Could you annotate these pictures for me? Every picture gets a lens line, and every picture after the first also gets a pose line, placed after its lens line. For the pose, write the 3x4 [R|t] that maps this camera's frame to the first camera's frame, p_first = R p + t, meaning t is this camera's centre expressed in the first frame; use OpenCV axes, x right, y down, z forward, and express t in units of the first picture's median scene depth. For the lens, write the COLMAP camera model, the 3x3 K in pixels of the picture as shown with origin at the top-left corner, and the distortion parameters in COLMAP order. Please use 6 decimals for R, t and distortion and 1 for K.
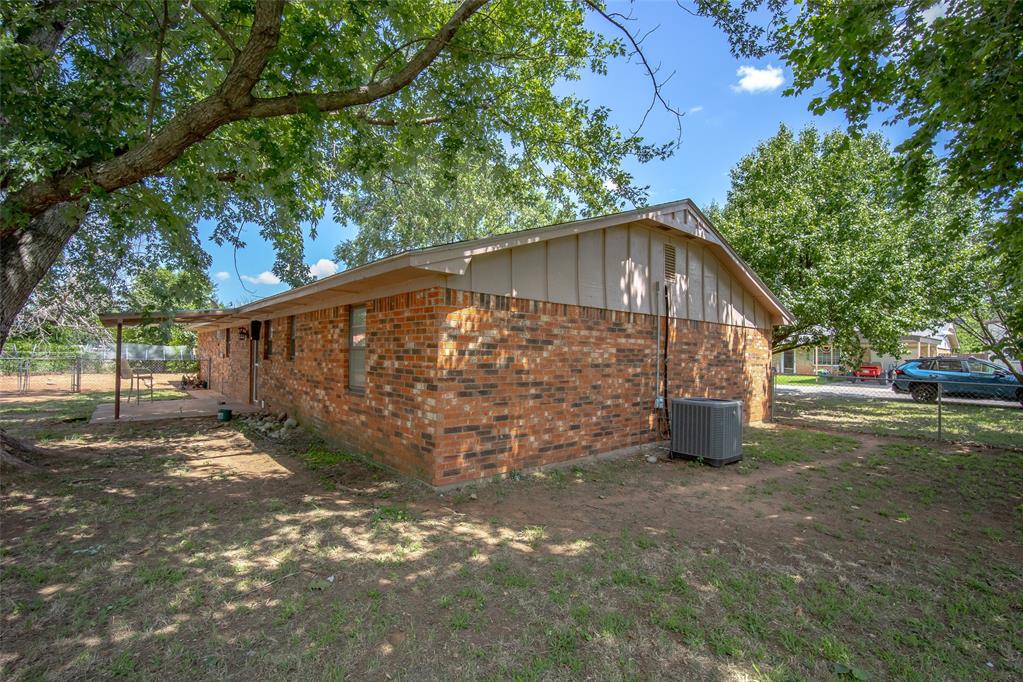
lens RADIAL K [[463.1, 0, 512.1], [0, 463.1, 345.6], [0, 0, 1]] dist [-0.004012, 0.000039]
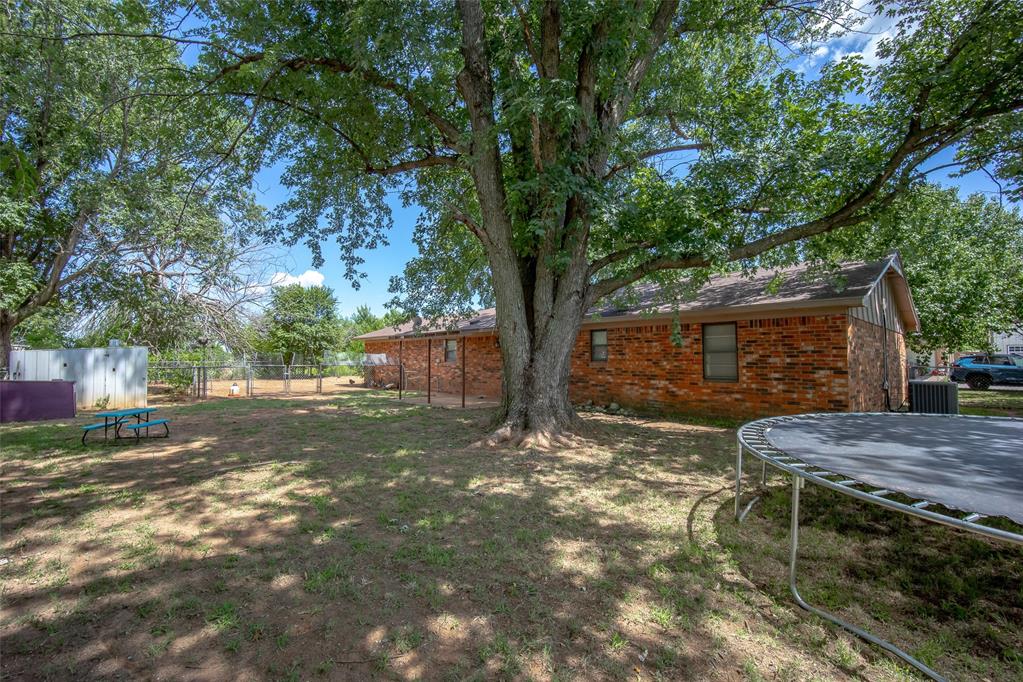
lens RADIAL K [[463.1, 0, 513.8], [0, 463.1, 348.5], [0, 0, 1]] dist [-0.004012, 0.000039]
pose [[0.998324, -0.012830, 0.056424, -1.355352], [0.013131, 0.999901, -0.004976, -0.005186], [-0.056354, 0.005708, 0.998395, -0.584373]]
